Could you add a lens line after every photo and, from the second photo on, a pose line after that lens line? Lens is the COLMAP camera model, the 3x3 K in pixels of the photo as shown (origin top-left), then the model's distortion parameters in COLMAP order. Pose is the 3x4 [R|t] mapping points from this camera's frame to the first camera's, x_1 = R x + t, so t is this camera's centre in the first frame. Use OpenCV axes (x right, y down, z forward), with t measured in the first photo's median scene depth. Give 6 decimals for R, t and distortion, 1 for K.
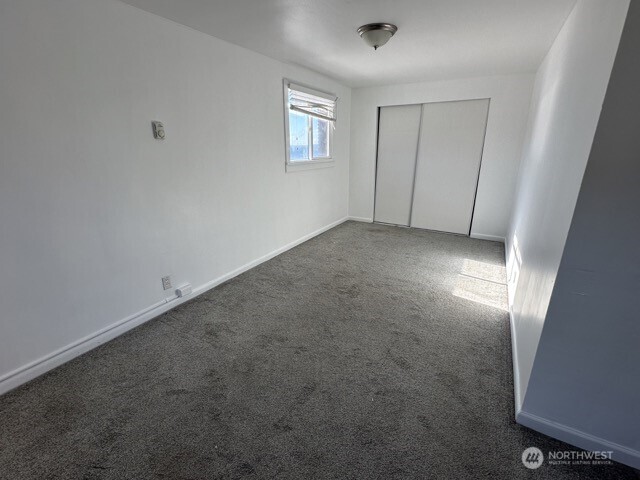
lens RADIAL K [[299.9, 0, 317.3], [0, 299.9, 240.9], [0, 0, 1]] dist [0.000985, -0.000088]
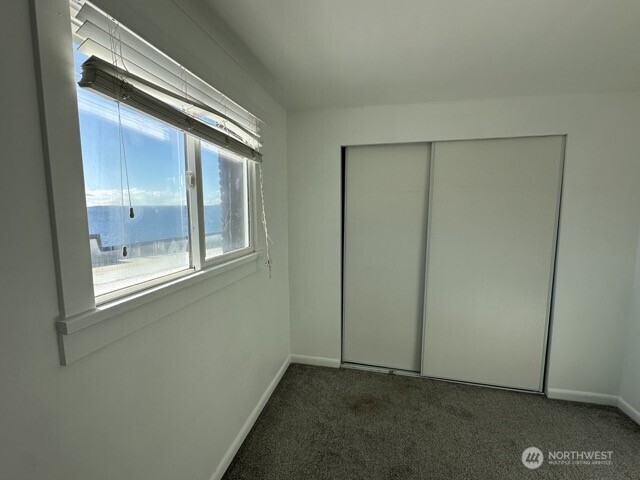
lens RADIAL K [[299.9, 0, 318.4], [0, 299.9, 242.1], [0, 0, 1]] dist [0.000985, -0.000088]
pose [[0.951619, -0.030885, 0.305724, 0.004053], [0.089232, 0.979837, -0.178767, -0.267117], [-0.294038, 0.197398, 0.935187, 0.759372]]
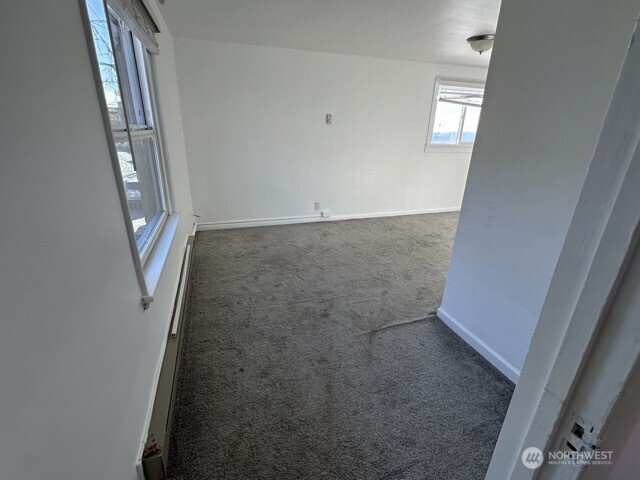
lens RADIAL K [[299.9, 0, 316.4], [0, 299.9, 240.3], [0, 0, 1]] dist [0.000985, -0.000088]
pose [[0.738794, 0.256721, -0.623119, 0.456582], [-0.230881, 0.965066, 0.123860, 0.081790], [0.633149, 0.052360, 0.772257, -0.252846]]
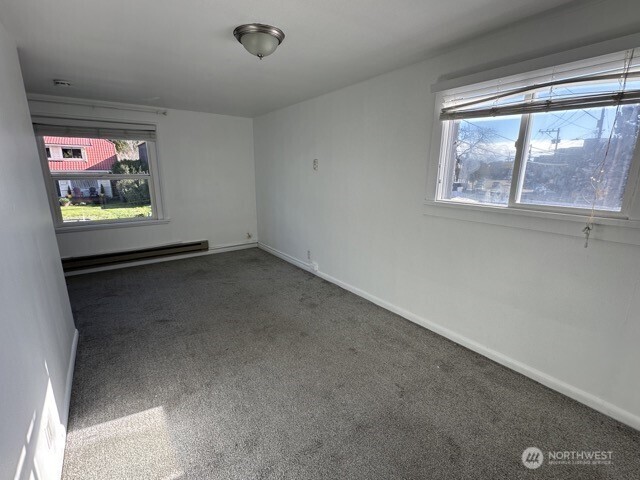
lens RADIAL K [[299.9, 0, 319.1], [0, 299.9, 239.3], [0, 0, 1]] dist [0.000985, -0.000088]
pose [[-0.413673, 0.213663, -0.884999, 0.632322], [-0.277987, 0.896007, 0.346260, -0.357917], [0.866948, 0.389256, -0.311258, 1.062689]]
